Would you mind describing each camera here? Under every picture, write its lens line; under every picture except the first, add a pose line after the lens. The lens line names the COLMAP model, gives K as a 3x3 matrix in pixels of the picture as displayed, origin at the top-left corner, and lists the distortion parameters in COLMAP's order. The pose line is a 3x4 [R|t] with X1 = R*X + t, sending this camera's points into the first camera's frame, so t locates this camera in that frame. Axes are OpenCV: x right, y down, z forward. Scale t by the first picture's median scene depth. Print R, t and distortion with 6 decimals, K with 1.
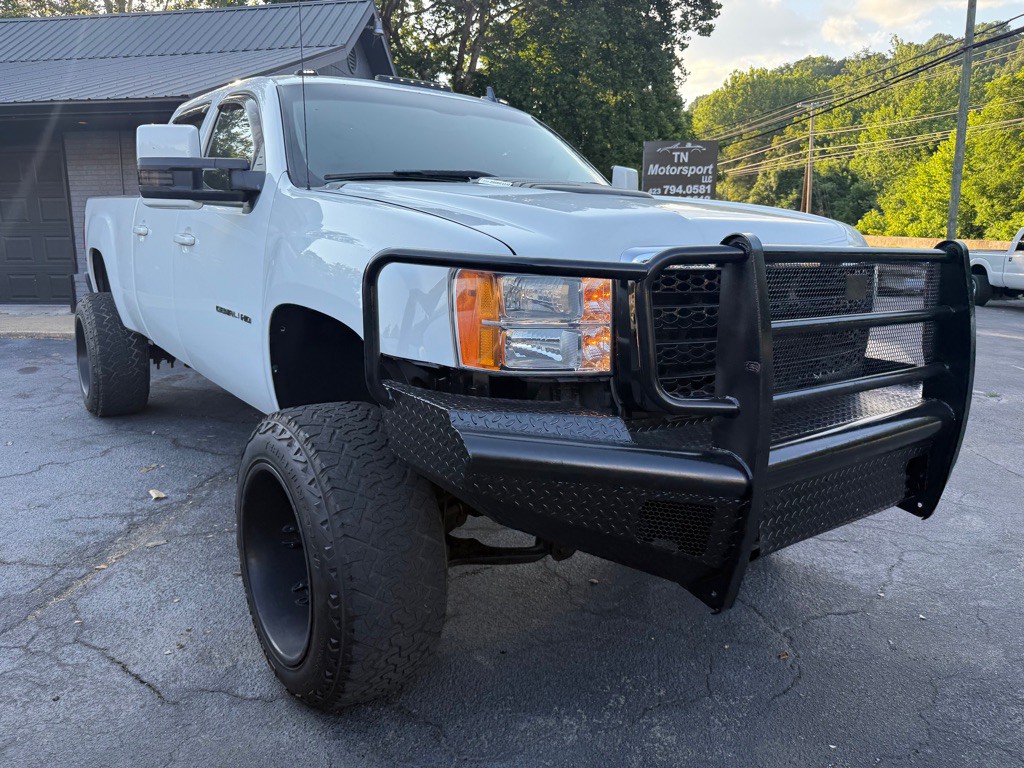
lens RADIAL K [[729.8, 0, 503.1], [0, 729.8, 374.0], [0, 0, 1]] dist [0.023016, -0.032818]
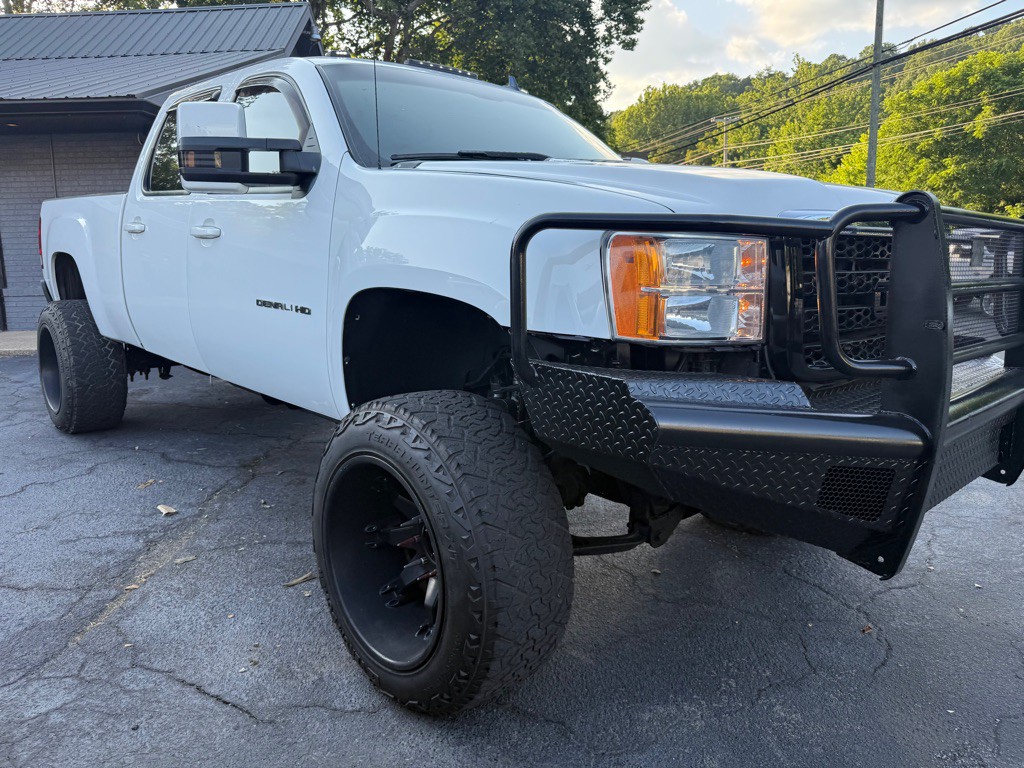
lens RADIAL K [[729.8, 0, 504.9], [0, 729.8, 383.7], [0, 0, 1]] dist [0.023016, -0.032818]
pose [[0.994138, -0.031256, 0.103503, -0.208370], [0.031839, 0.999485, -0.003988, 0.033356], [-0.103325, 0.007260, 0.994621, 0.045279]]
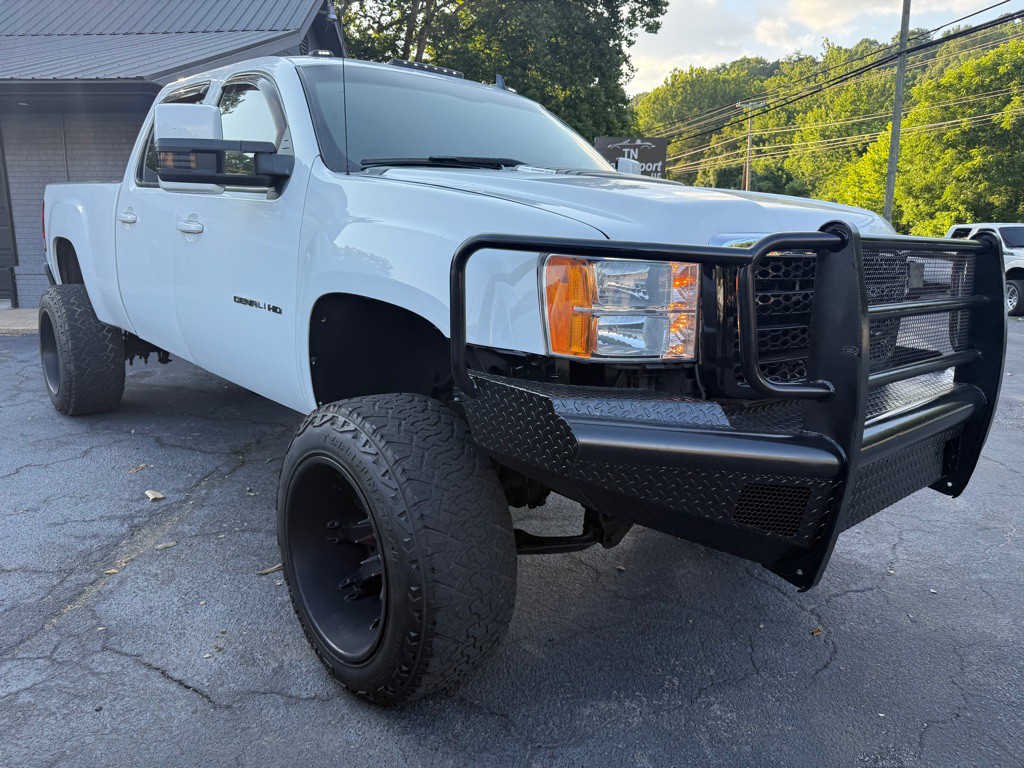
lens RADIAL K [[729.8, 0, 516.0], [0, 729.8, 385.3], [0, 0, 1]] dist [0.023016, -0.032818]
pose [[0.995617, -0.011025, 0.092875, -0.135766], [0.009027, 0.999719, 0.021904, 0.006938], [-0.093090, -0.020970, 0.995437, 0.010813]]
